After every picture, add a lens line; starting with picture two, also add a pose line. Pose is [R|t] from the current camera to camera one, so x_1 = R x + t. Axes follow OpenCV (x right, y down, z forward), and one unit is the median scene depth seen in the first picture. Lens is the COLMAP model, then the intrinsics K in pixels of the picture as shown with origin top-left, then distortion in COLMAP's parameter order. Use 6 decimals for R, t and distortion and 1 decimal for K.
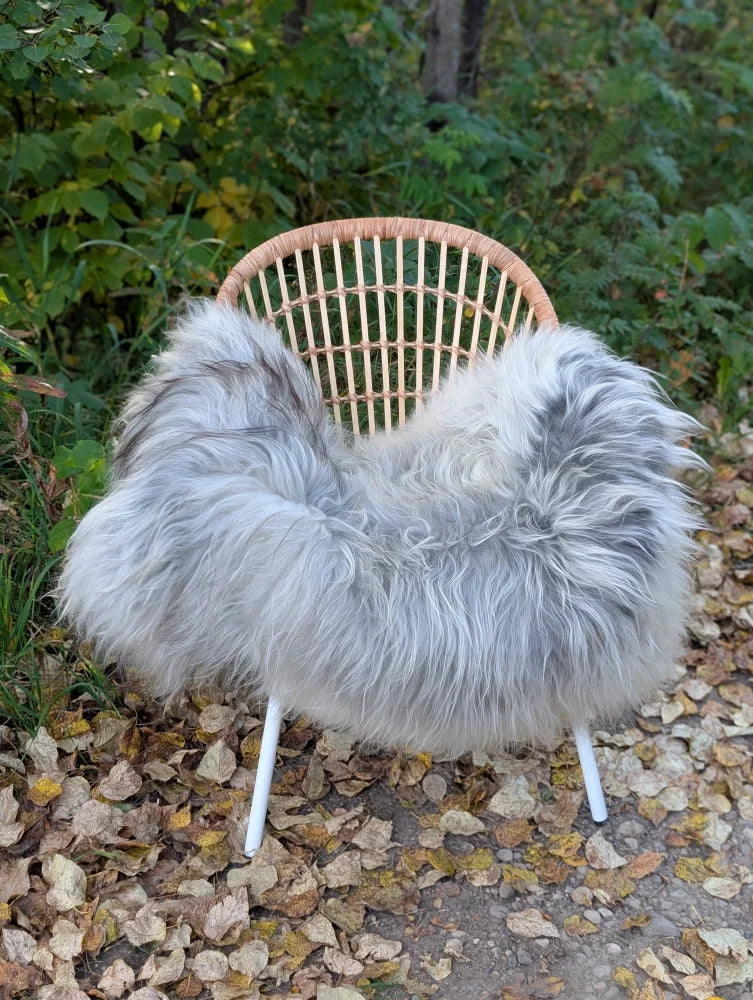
lens RADIAL K [[1441.4, 0, 376.5], [0, 1441.4, 500.0], [0, 0, 1]] dist [0.183911, -0.857339]
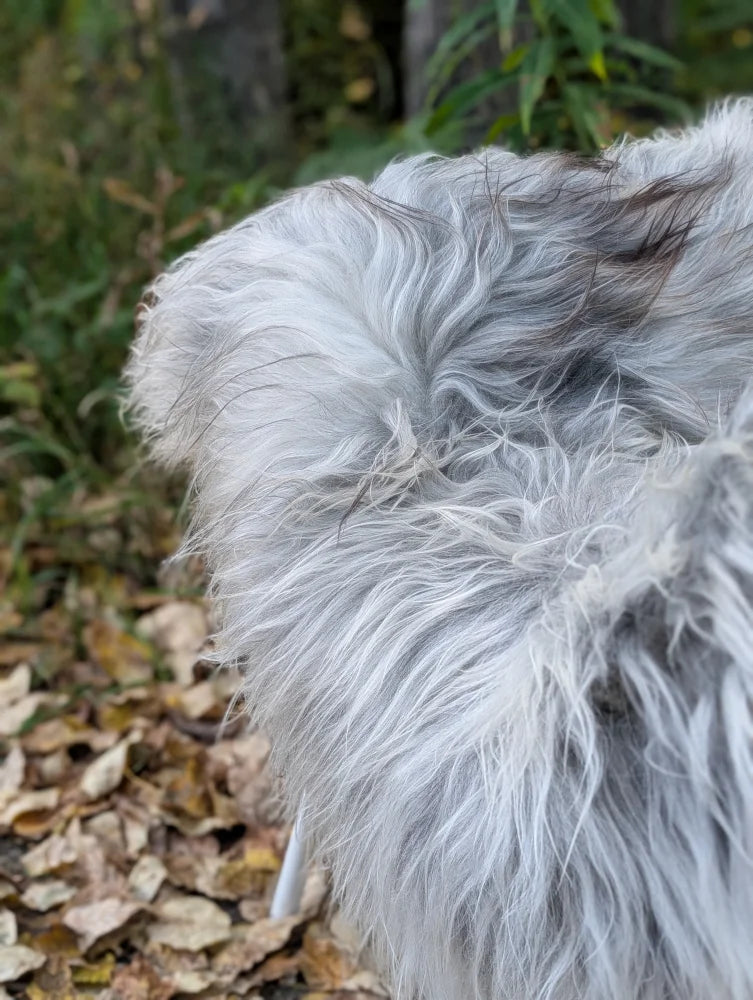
lens RADIAL K [[1461.0, 0, 376.5], [0, 1461.0, 500.0], [0, 0, 1]] dist [0.146420, -0.616281]
pose [[0.320242, 0.354077, -0.878678, 0.402402], [-0.443597, 0.875602, 0.191164, -0.048117], [0.837058, 0.328560, 0.437472, 0.698798]]
